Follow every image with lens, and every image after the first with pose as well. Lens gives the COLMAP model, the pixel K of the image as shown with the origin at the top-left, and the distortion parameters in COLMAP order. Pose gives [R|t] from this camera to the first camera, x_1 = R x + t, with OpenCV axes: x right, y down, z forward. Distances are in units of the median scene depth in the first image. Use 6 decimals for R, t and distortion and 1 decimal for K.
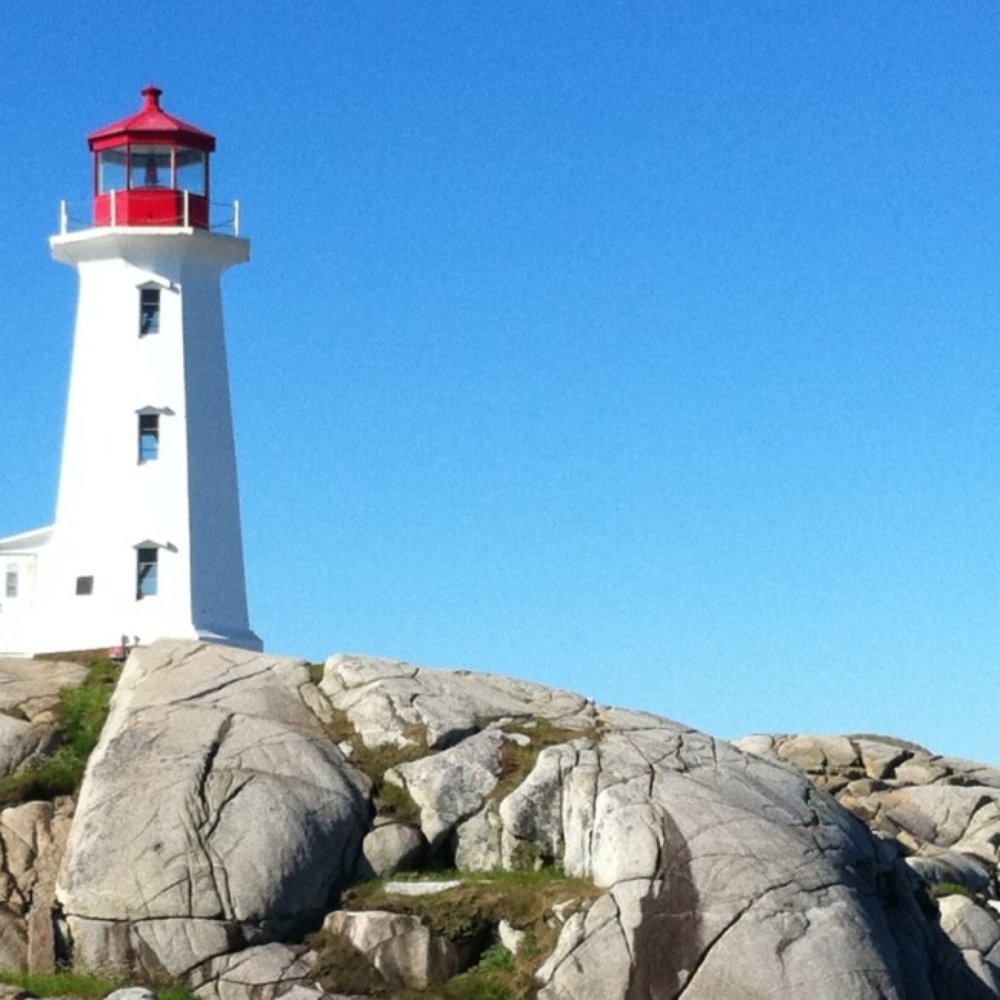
lens RADIAL K [[3101.8, 0, 500.0], [0, 3101.8, 500.0], [0, 0, 1]] dist [0.104234, 2.233372]
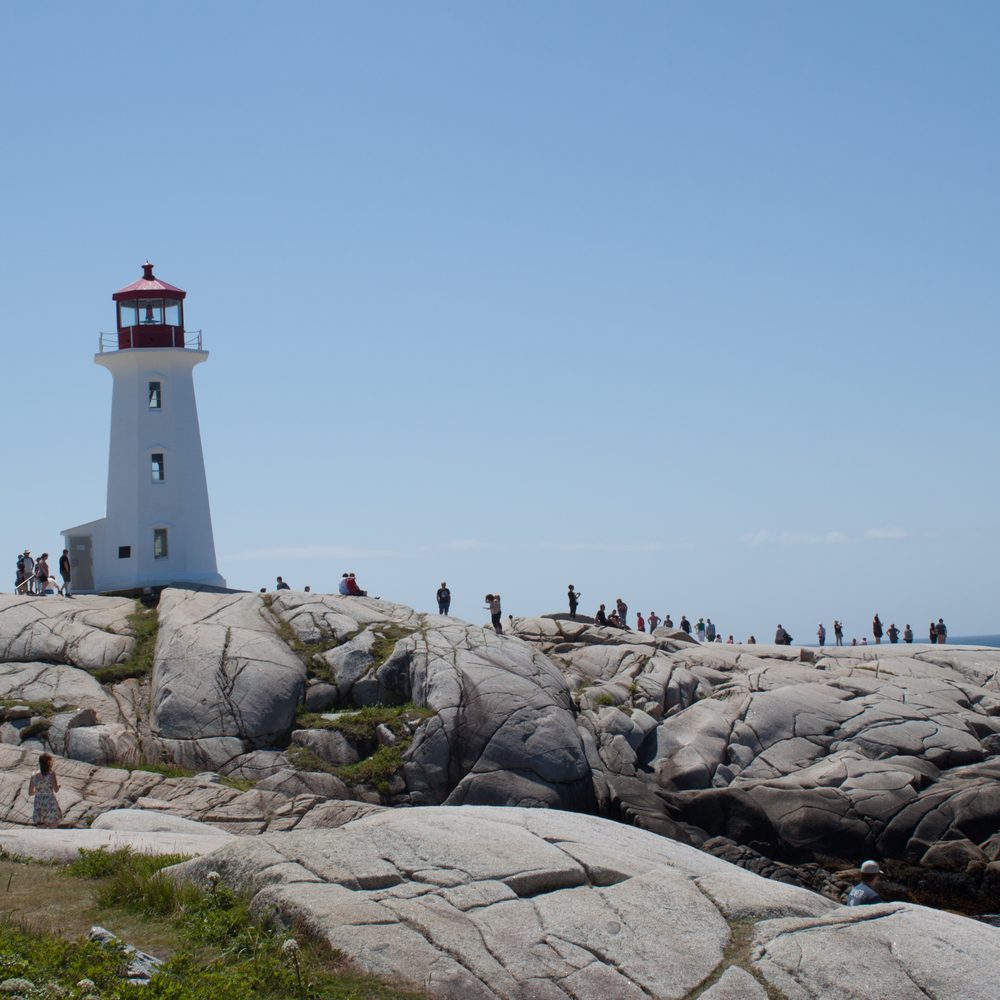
lens RADIAL K [[3101.8, 0, 500.0], [0, 3101.8, 500.0], [0, 0, 1]] dist [0.104234, 2.233372]
pose [[0.994615, -0.034297, 0.097795, -0.104891], [0.027631, 0.997253, 0.068718, -0.133184], [-0.099883, -0.065646, 0.992831, -0.880517]]
